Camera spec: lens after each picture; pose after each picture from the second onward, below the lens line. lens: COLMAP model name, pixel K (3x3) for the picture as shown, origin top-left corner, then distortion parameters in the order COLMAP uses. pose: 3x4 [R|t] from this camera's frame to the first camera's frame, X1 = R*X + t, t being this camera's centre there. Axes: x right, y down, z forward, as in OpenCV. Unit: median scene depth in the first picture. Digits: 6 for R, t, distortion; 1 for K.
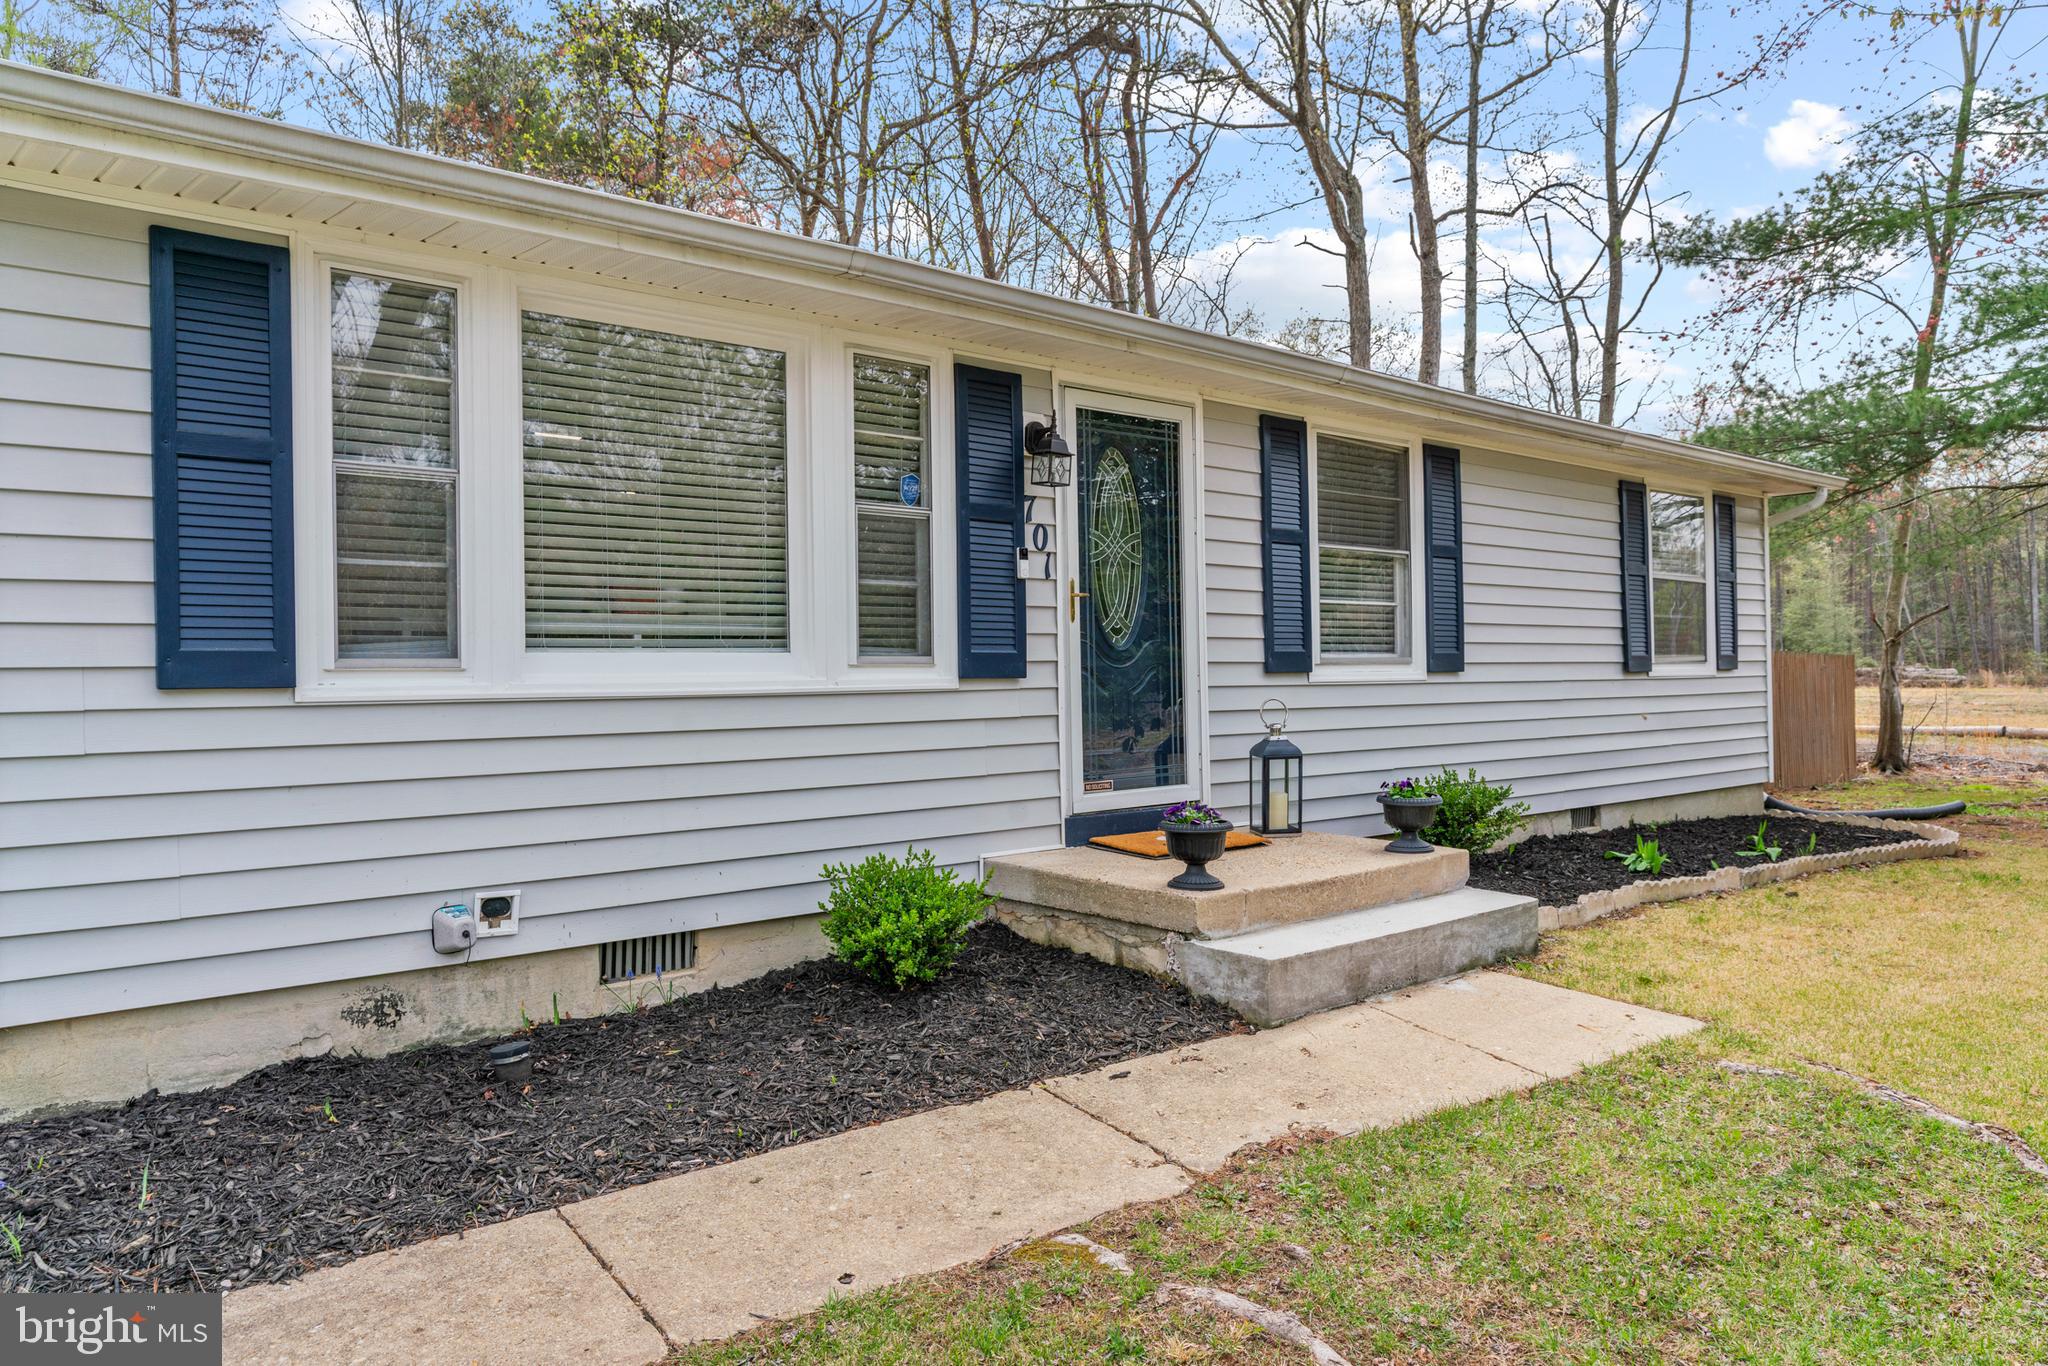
lens RADIAL K [[1471.0, 0, 1024.0], [0, 1471.0, 683.0], [0, 0, 1]] dist [0.003741, 0.002045]
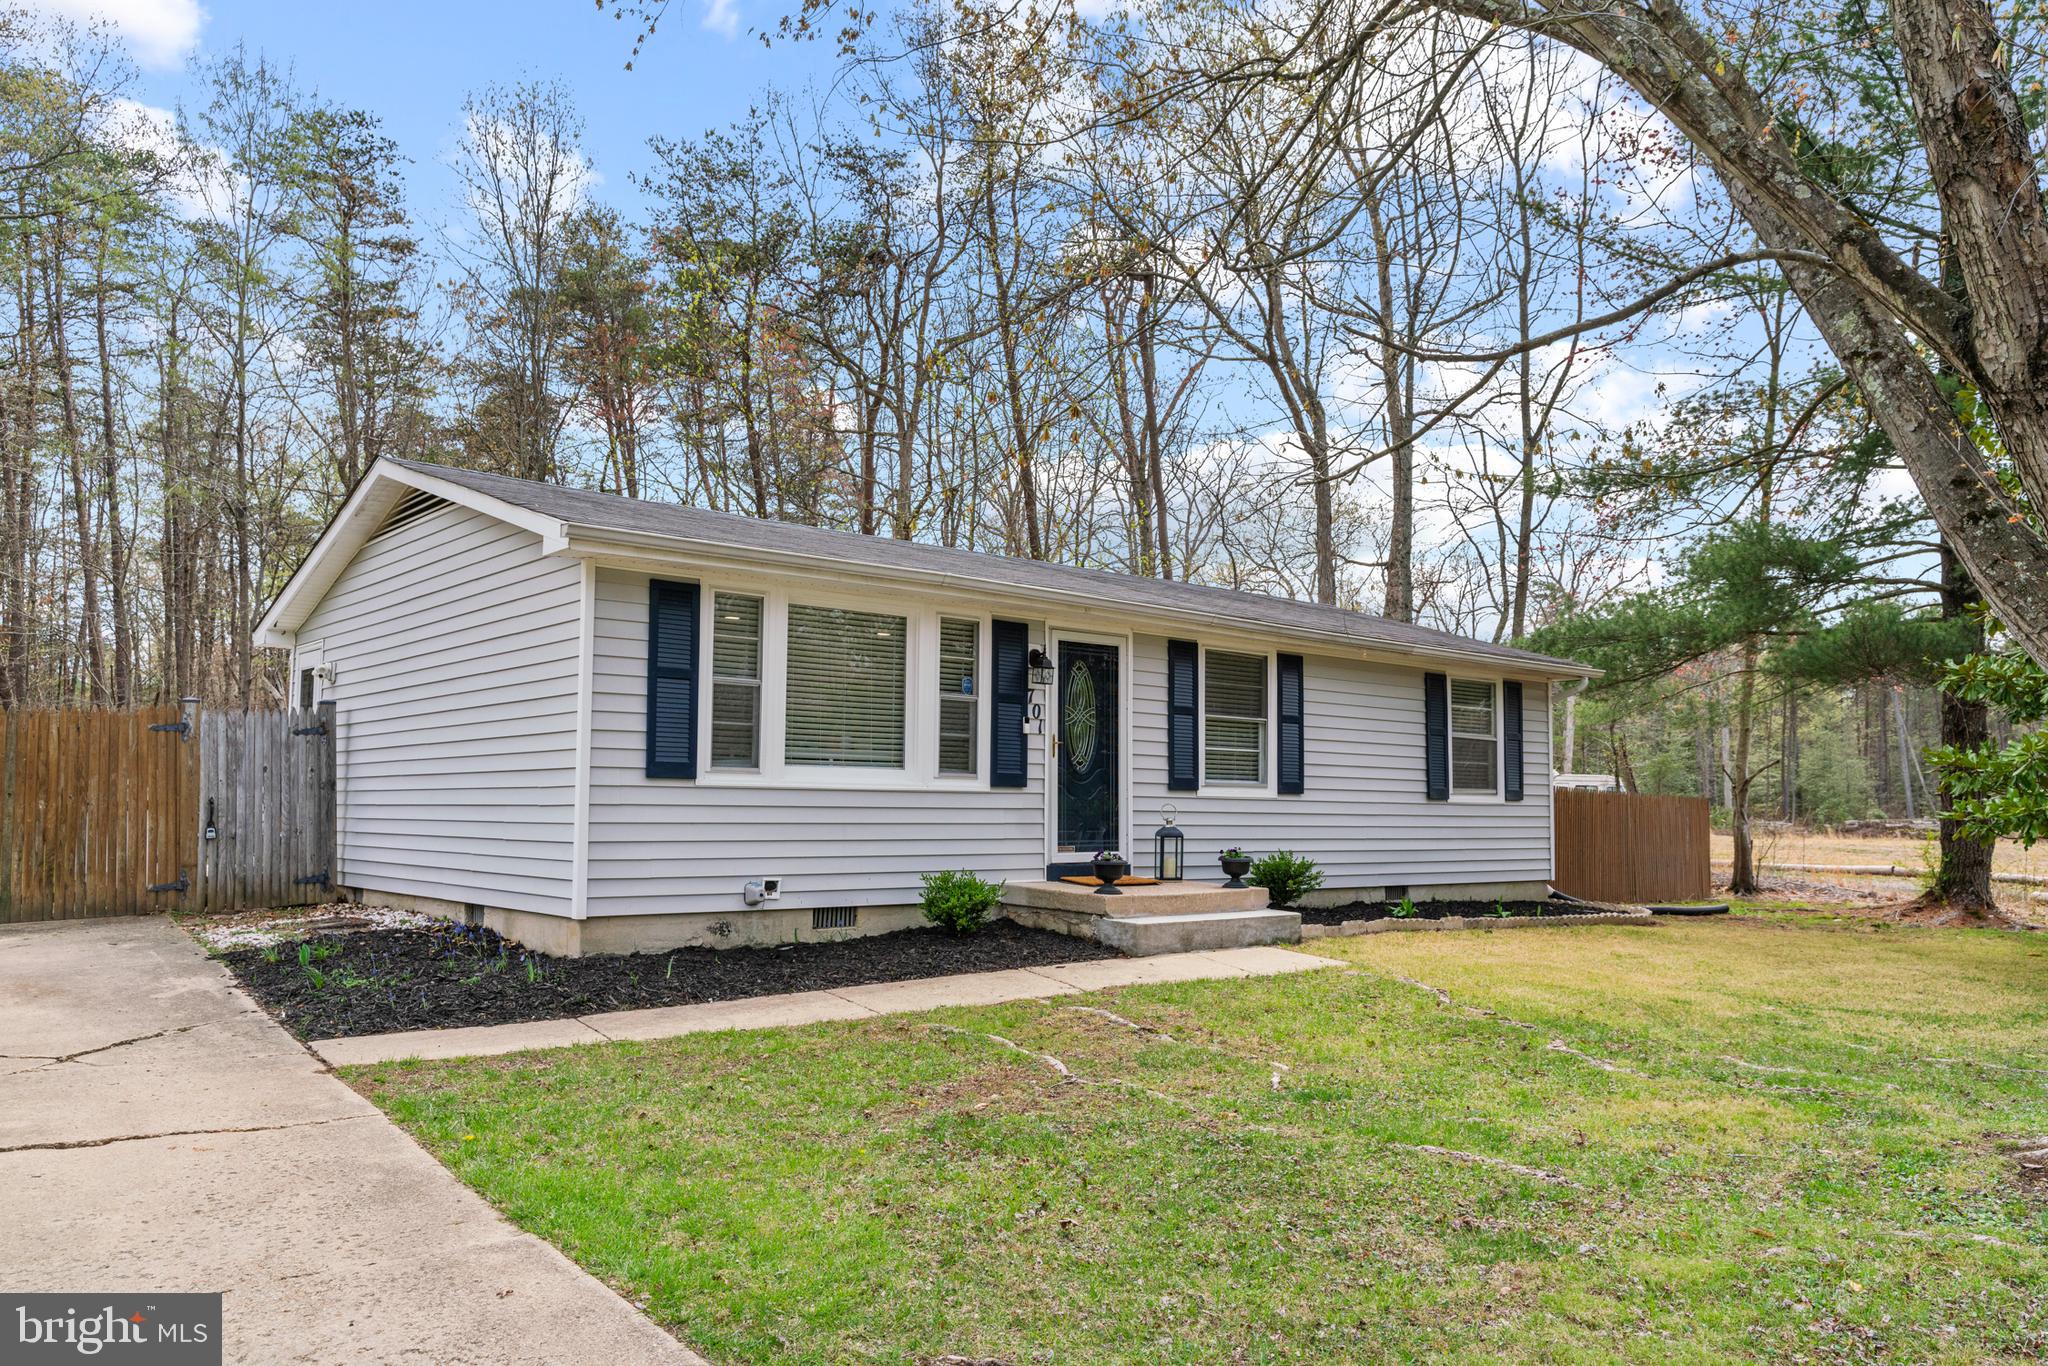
lens RADIAL K [[1471.0, 0, 1024.0], [0, 1471.0, 683.0], [0, 0, 1]] dist [0.003741, 0.002045]
pose [[0.999536, 0.021991, -0.021096, 0.032606], [-0.023807, 0.995646, -0.090120, 0.031508], [0.019022, 0.090581, 0.995707, -0.817421]]
